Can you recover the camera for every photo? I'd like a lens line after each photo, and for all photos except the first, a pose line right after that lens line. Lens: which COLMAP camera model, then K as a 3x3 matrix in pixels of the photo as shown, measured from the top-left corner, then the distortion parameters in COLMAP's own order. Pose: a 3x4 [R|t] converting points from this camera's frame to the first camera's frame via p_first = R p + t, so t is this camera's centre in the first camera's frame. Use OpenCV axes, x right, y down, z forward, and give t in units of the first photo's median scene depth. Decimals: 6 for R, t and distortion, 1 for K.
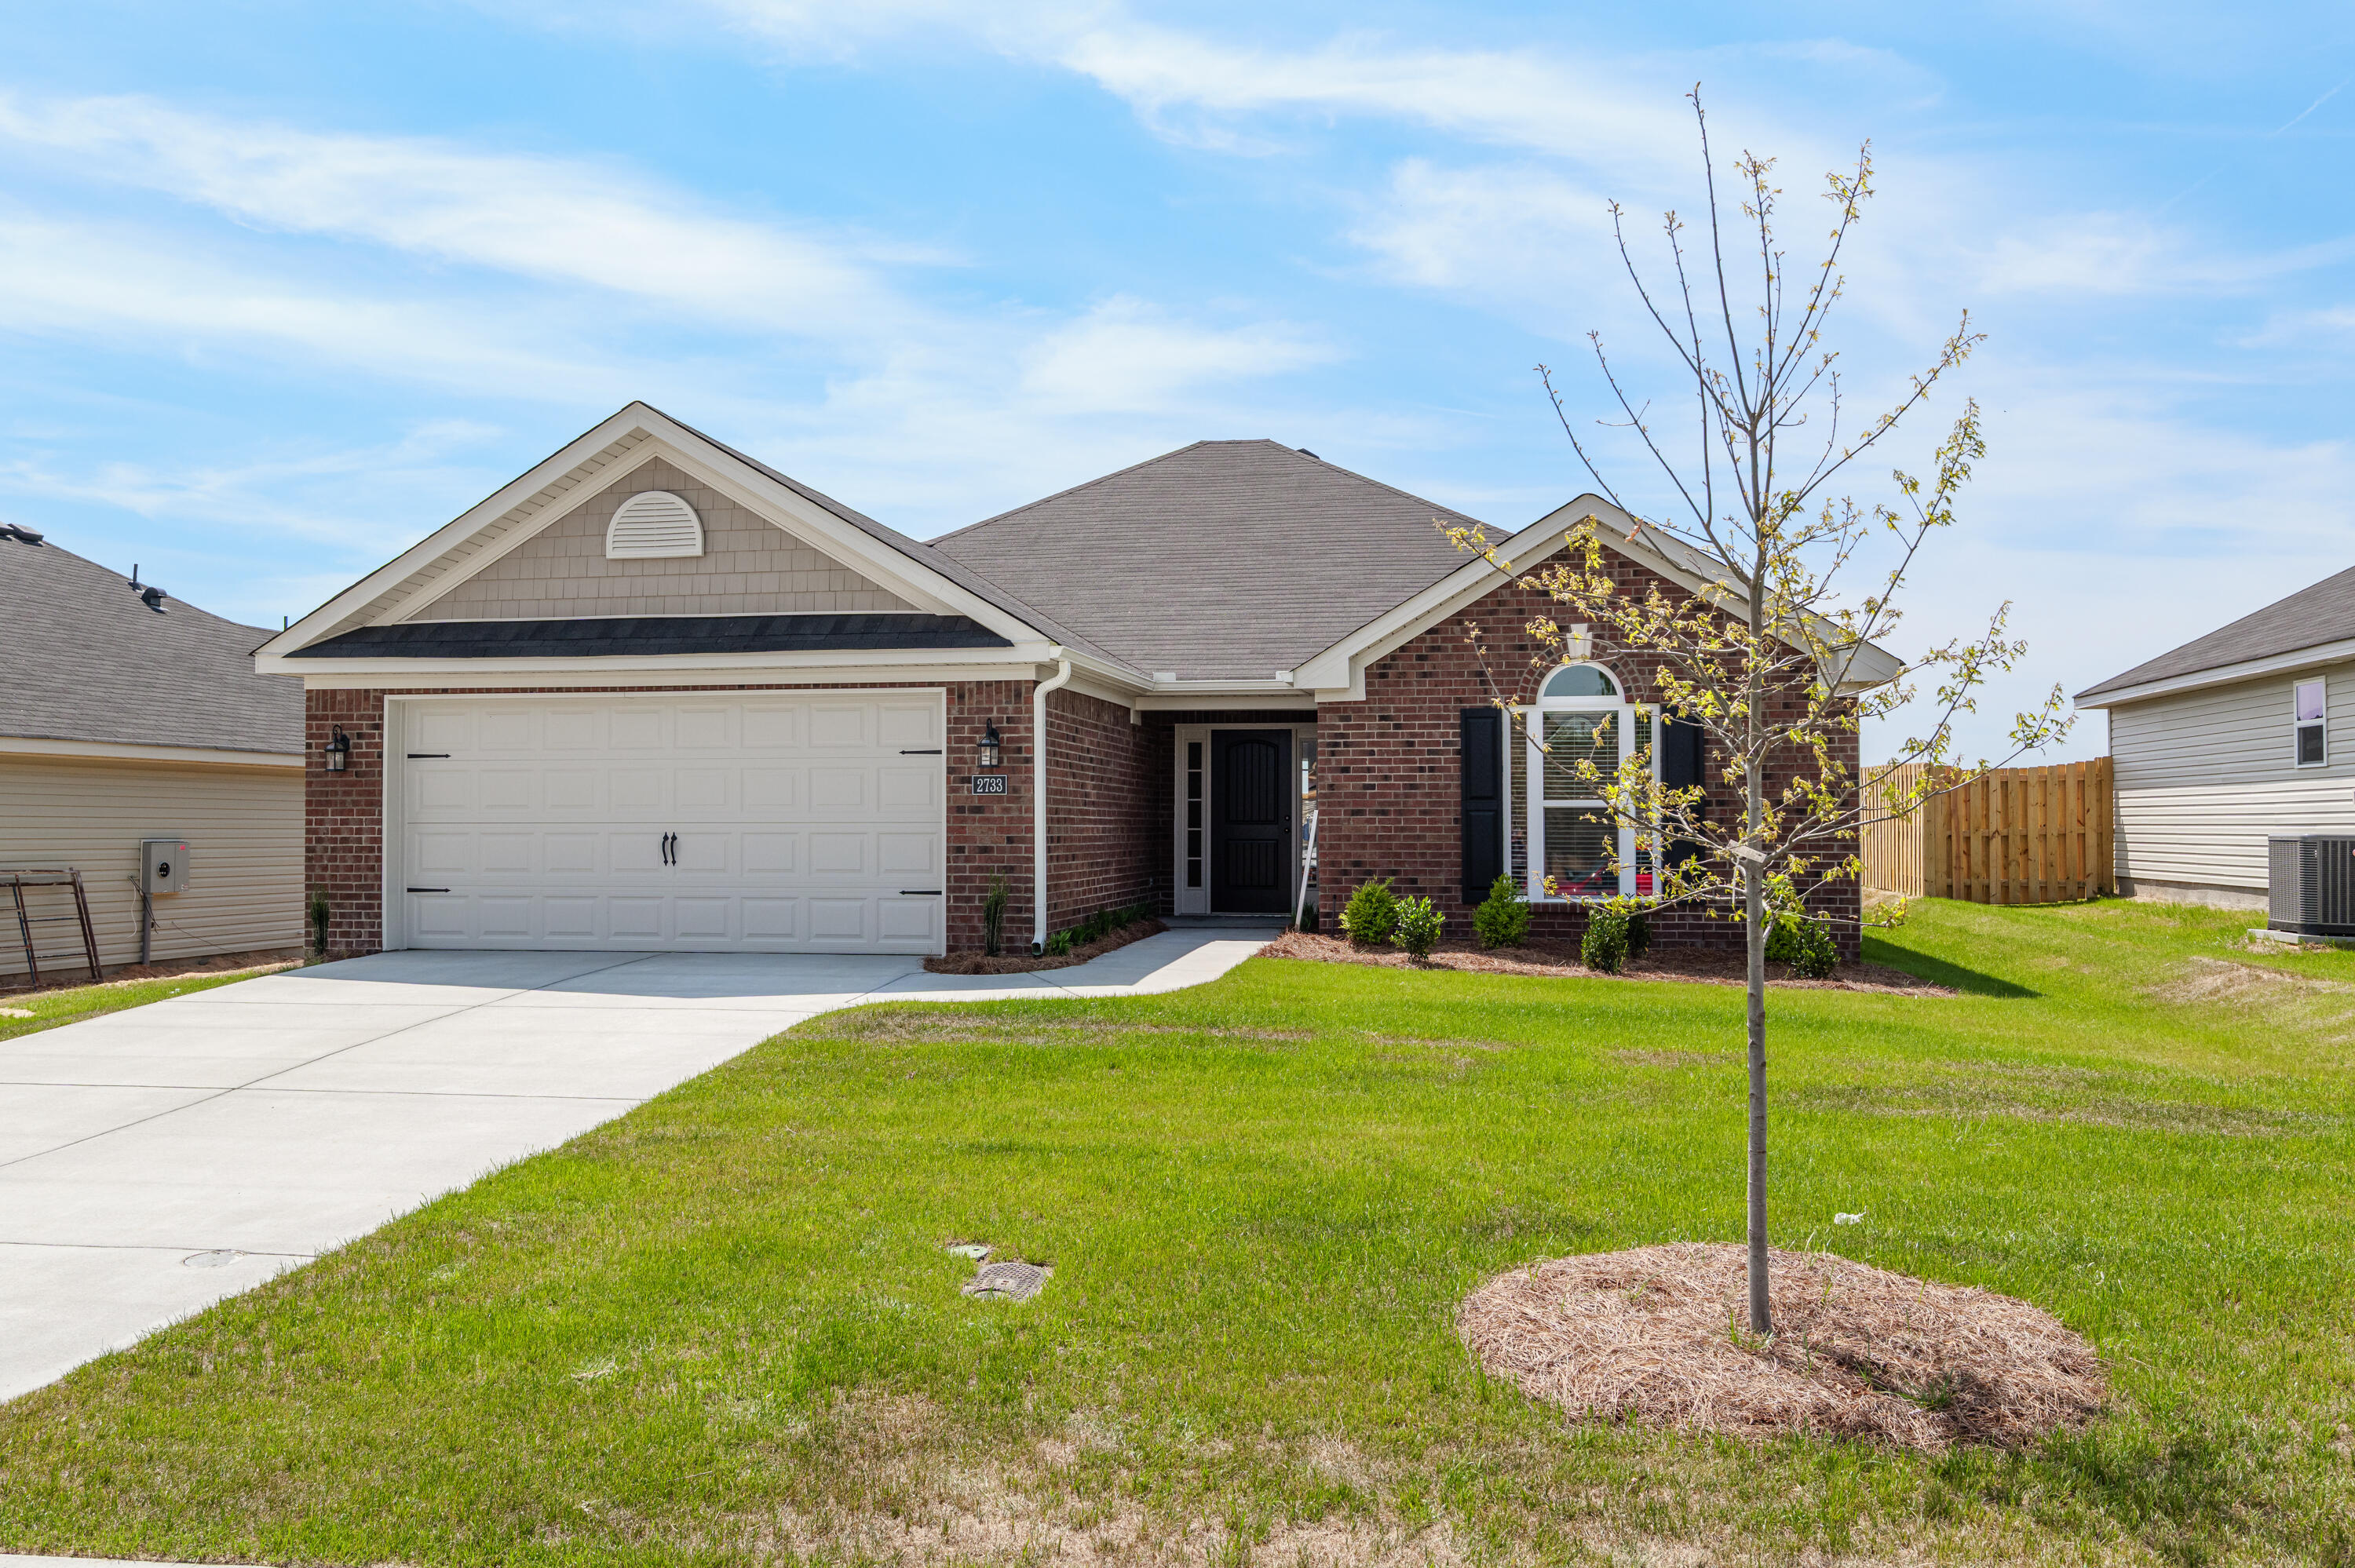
lens RADIAL K [[1822.6, 0, 1168.6], [0, 1822.6, 779.9], [0, 0, 1]] dist [-0.003872, 0.005802]
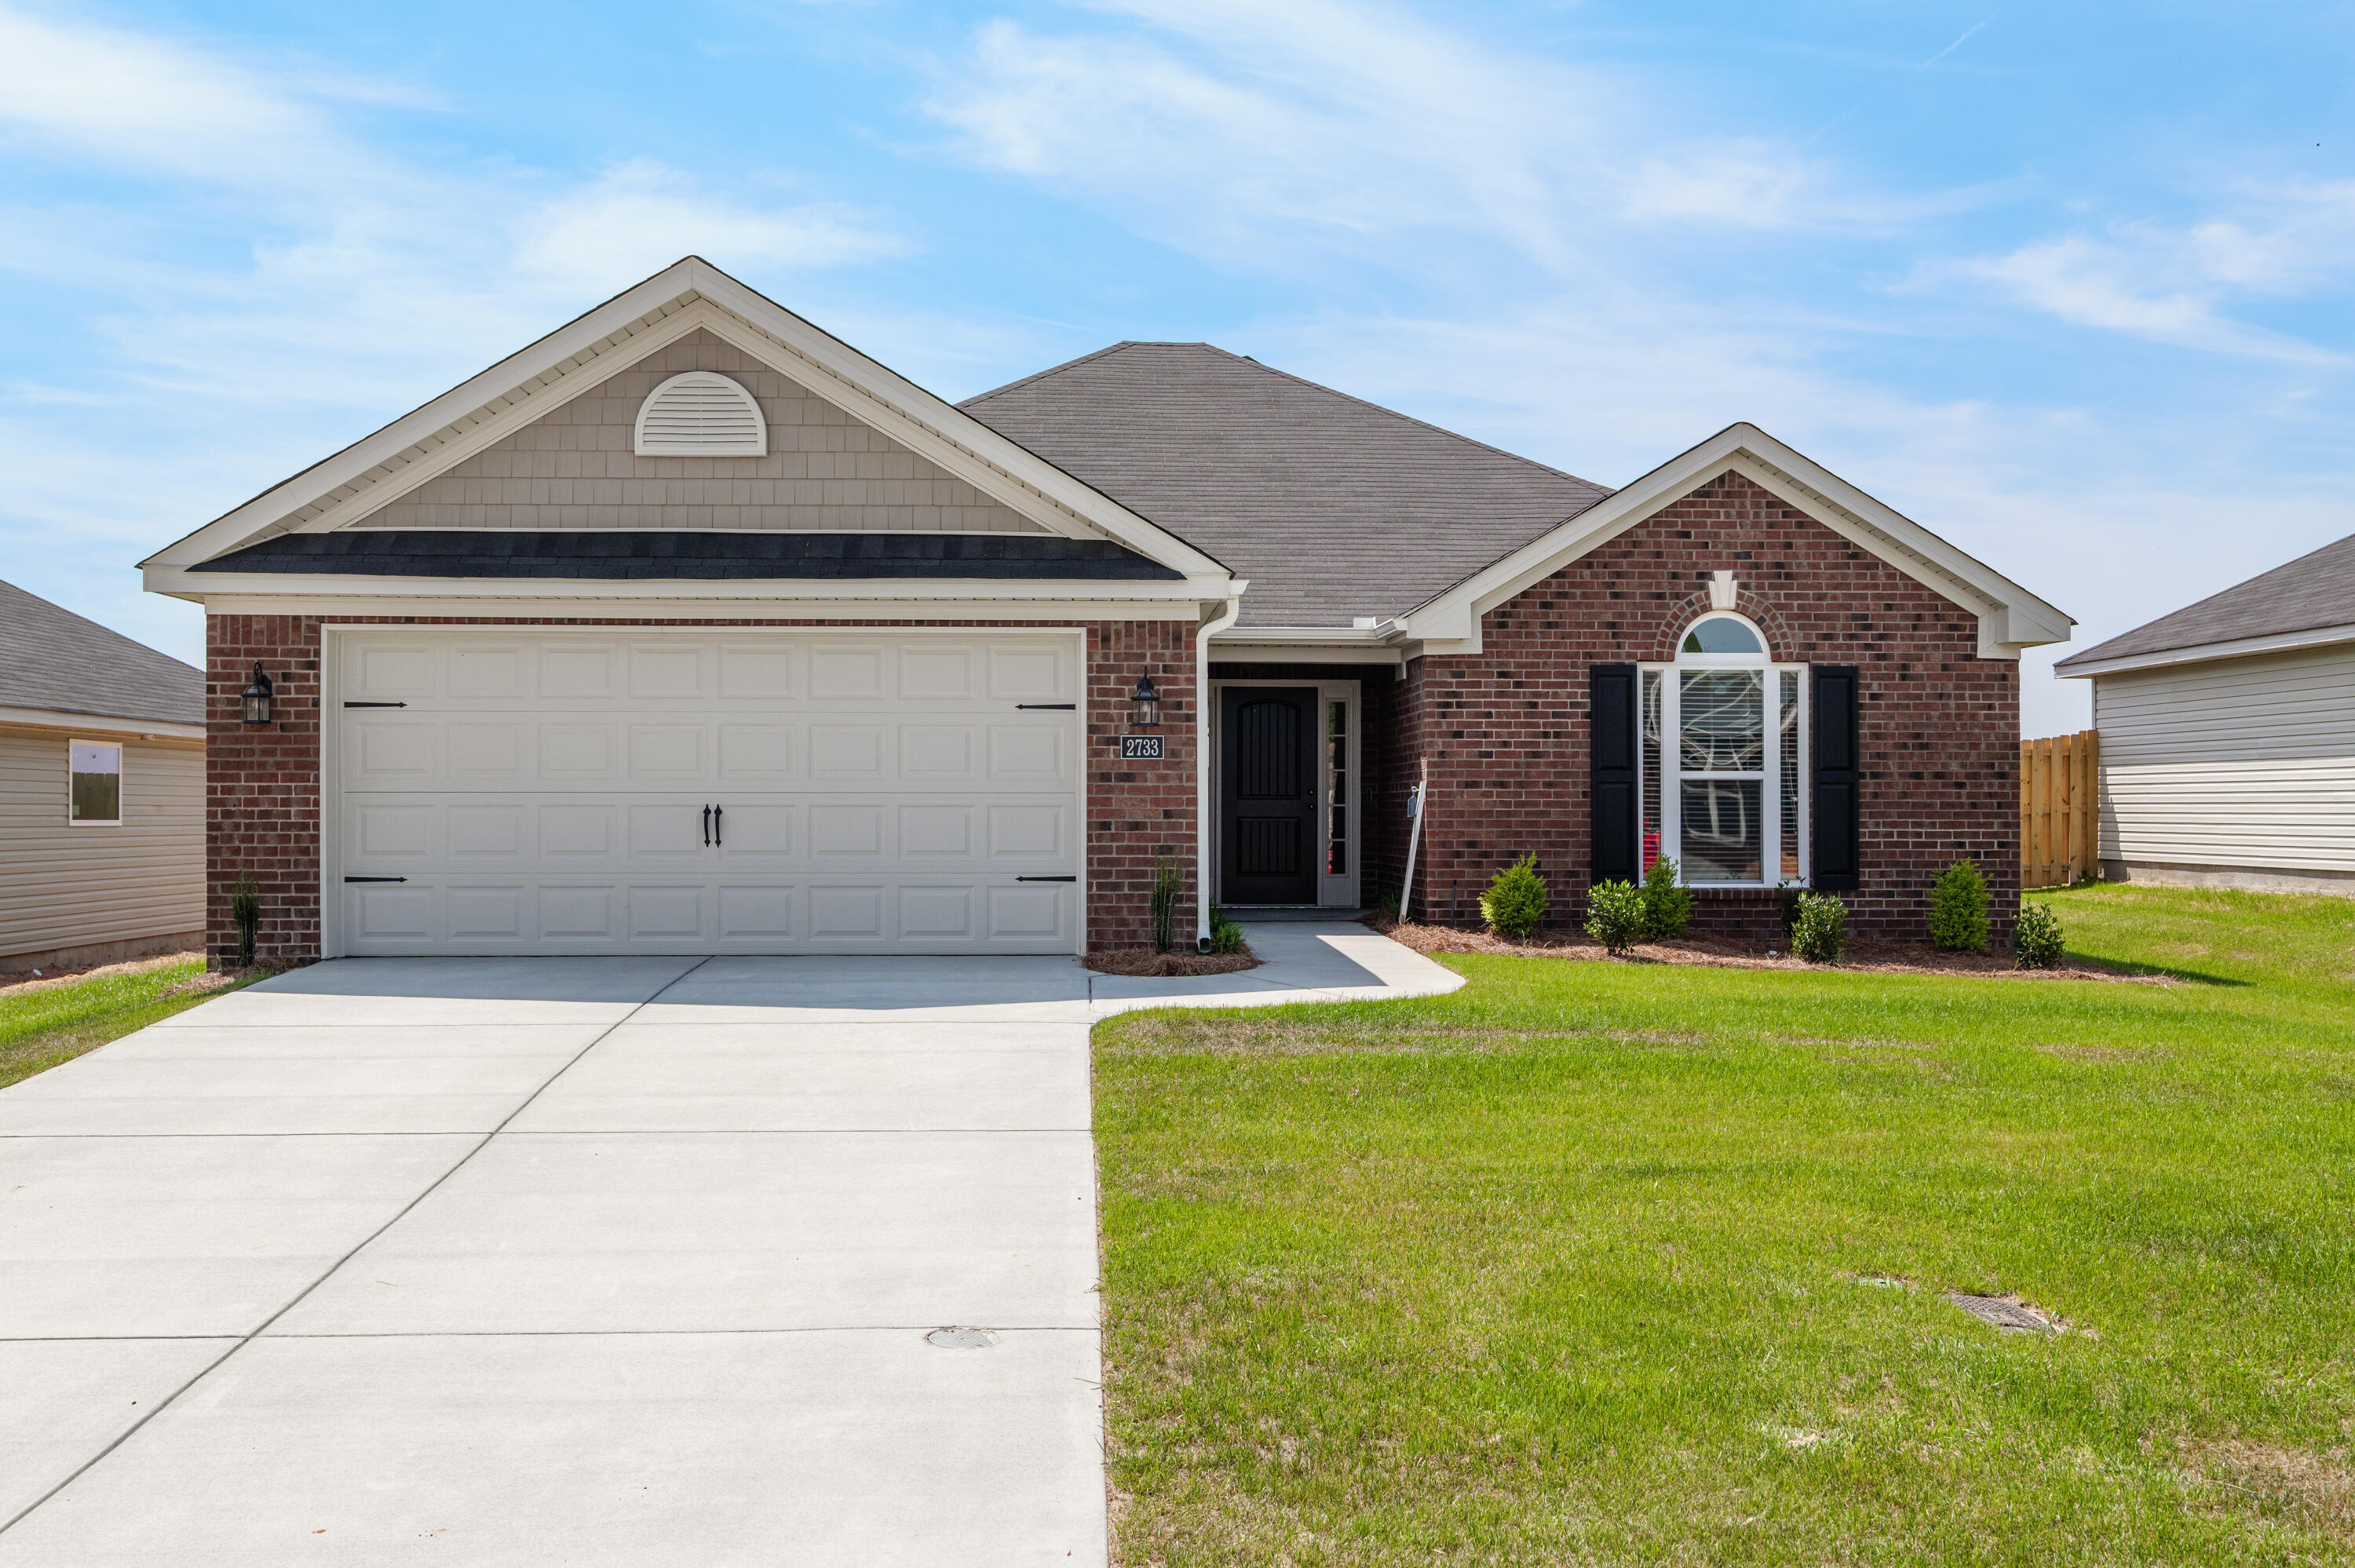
lens RADIAL K [[2160.6, 0, 1164.2], [0, 2160.6, 783.7], [0, 0, 1]] dist [0.003517, 0.000000]
pose [[0.977444, 0.004355, 0.211150, -0.253949], [-0.007137, 0.999897, 0.012413, 0.006004], [-0.211074, -0.013640, 0.977375, 0.037075]]
